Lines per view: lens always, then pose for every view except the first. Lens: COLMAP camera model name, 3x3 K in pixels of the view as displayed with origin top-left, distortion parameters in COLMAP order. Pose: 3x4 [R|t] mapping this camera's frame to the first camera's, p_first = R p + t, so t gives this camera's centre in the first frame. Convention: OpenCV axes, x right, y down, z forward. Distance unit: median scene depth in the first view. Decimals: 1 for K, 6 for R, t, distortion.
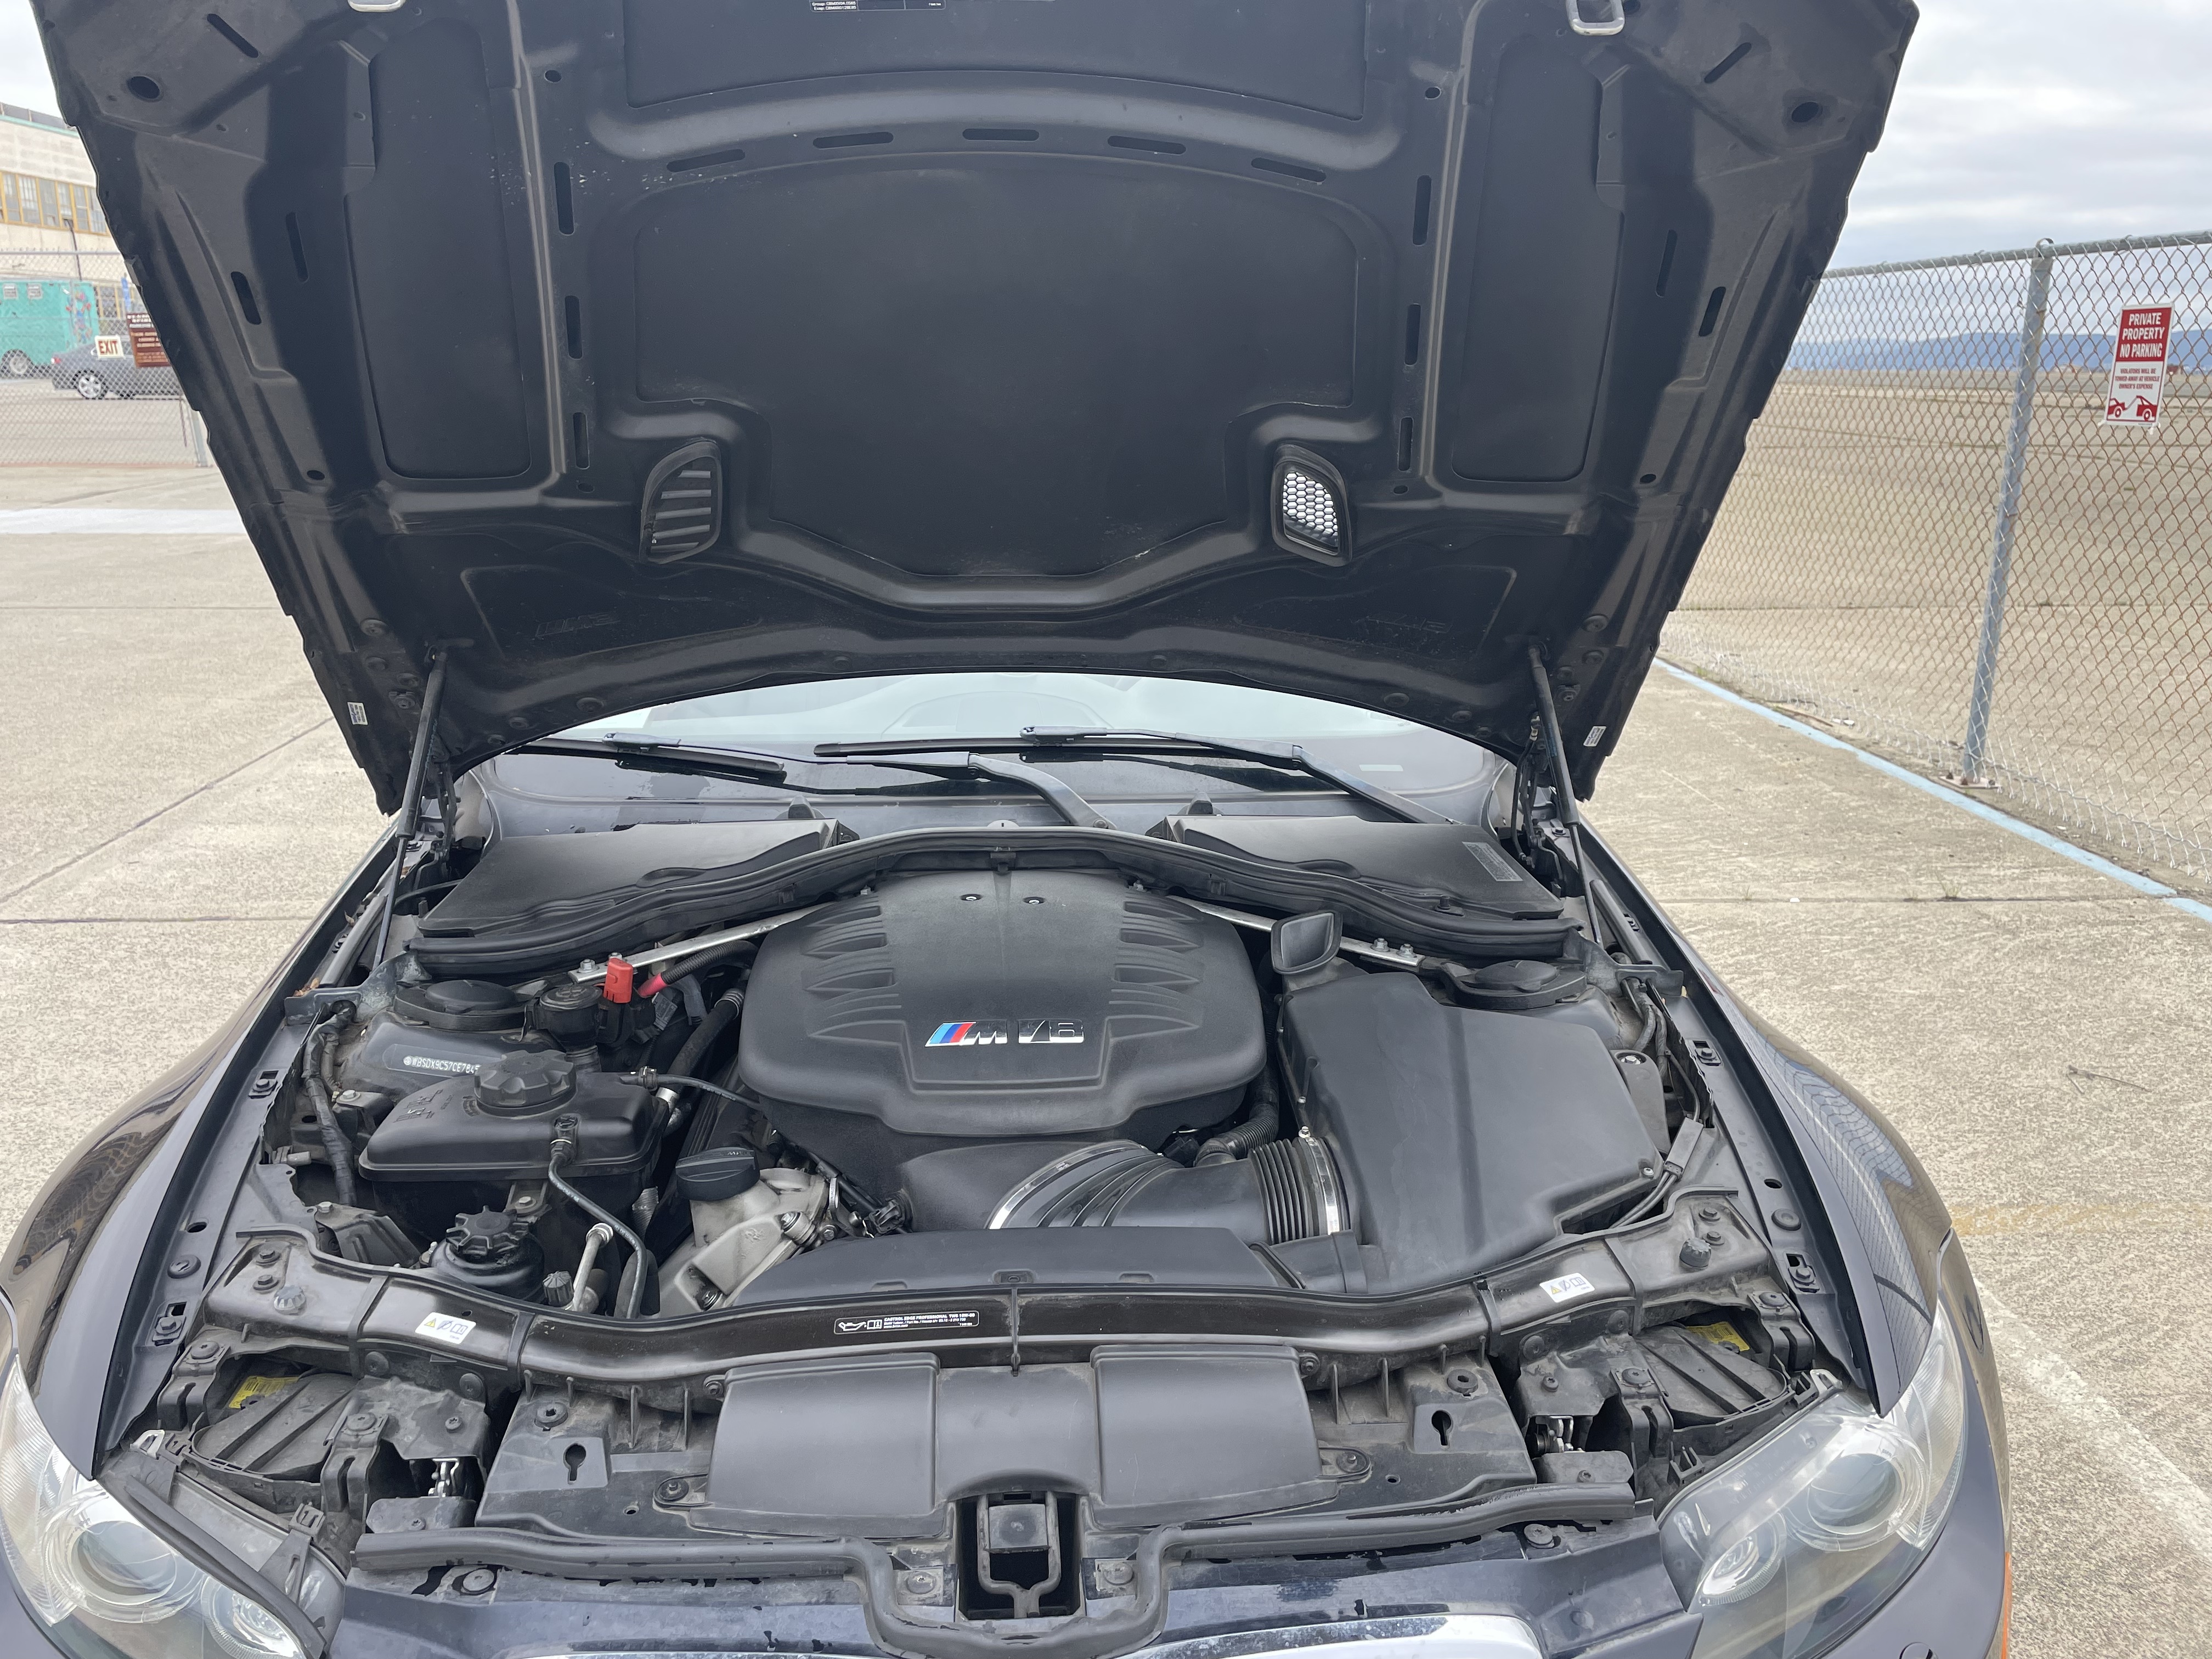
lens RADIAL K [[1689.8, 0, 1112.0], [0, 1689.8, 830.9], [0, 0, 1]] dist [0.079482, -0.100202]
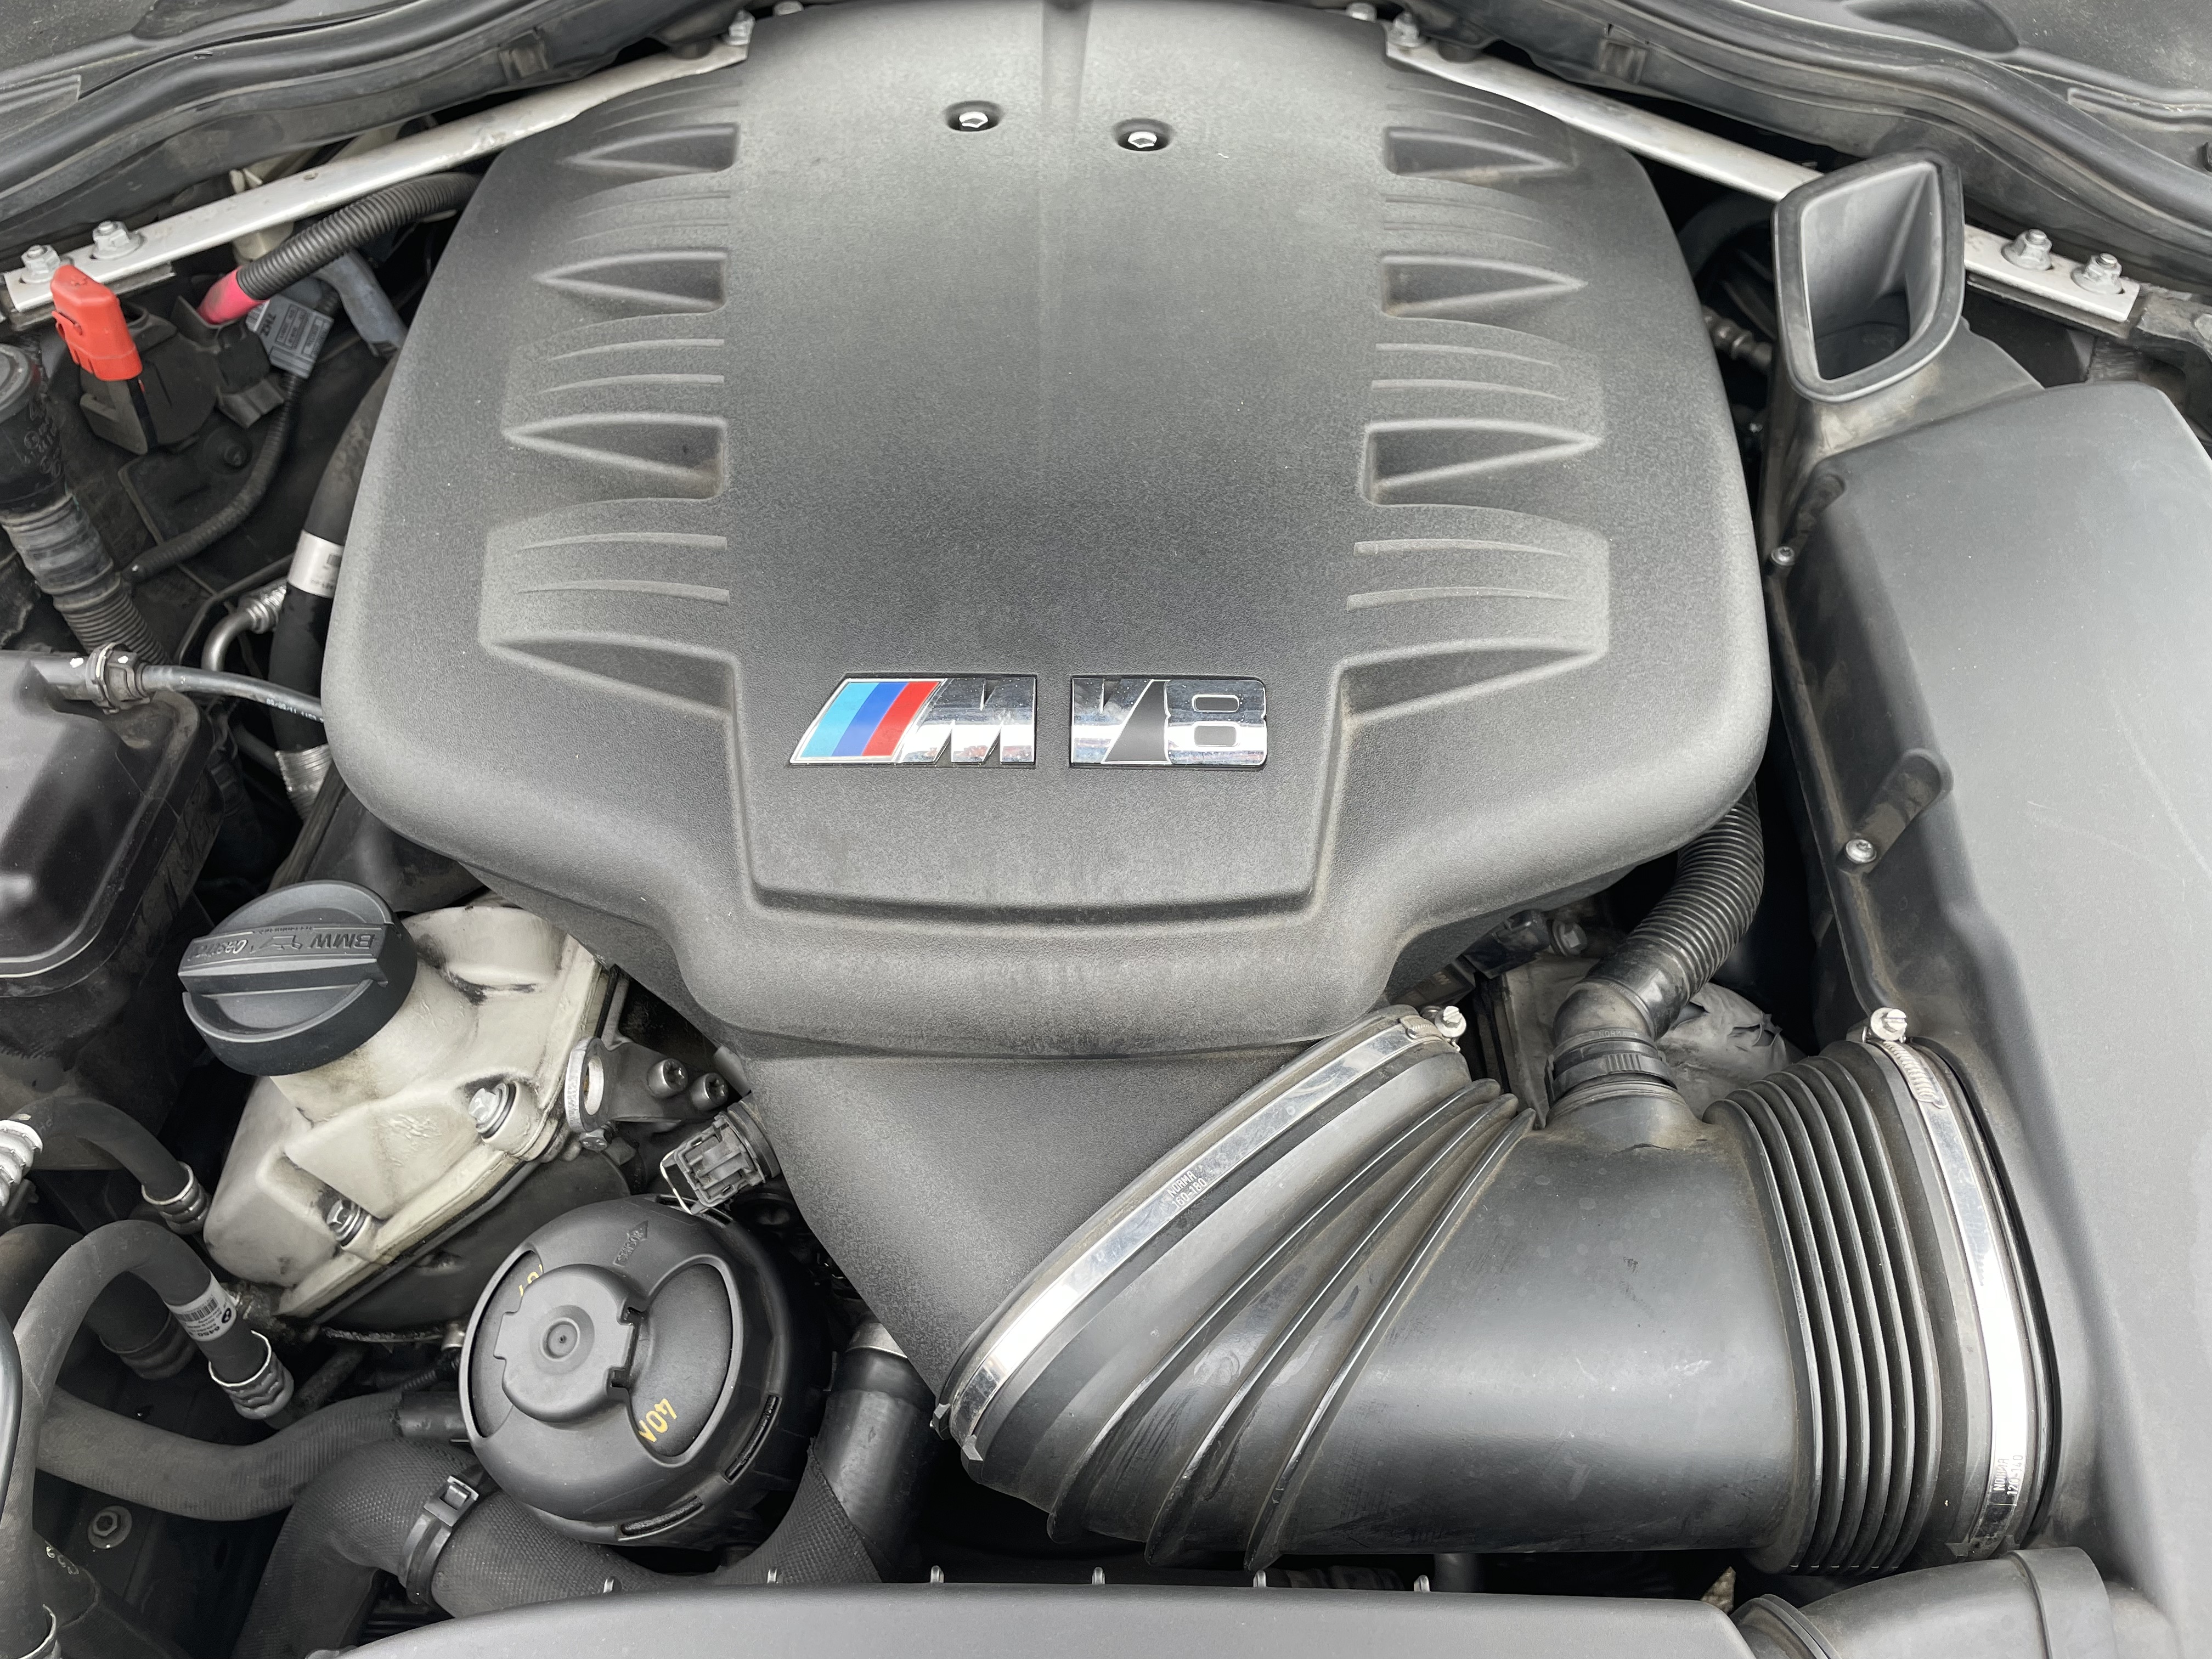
lens RADIAL K [[1689.8, 0, 1096.5], [0, 1689.8, 824.4], [0, 0, 1]] dist [0.079482, -0.100202]
pose [[0.996523, 0.056735, -0.061012, -0.028151], [-0.013120, 0.830031, 0.557563, -0.047645], [0.082275, -0.554824, 0.827889, 0.704720]]
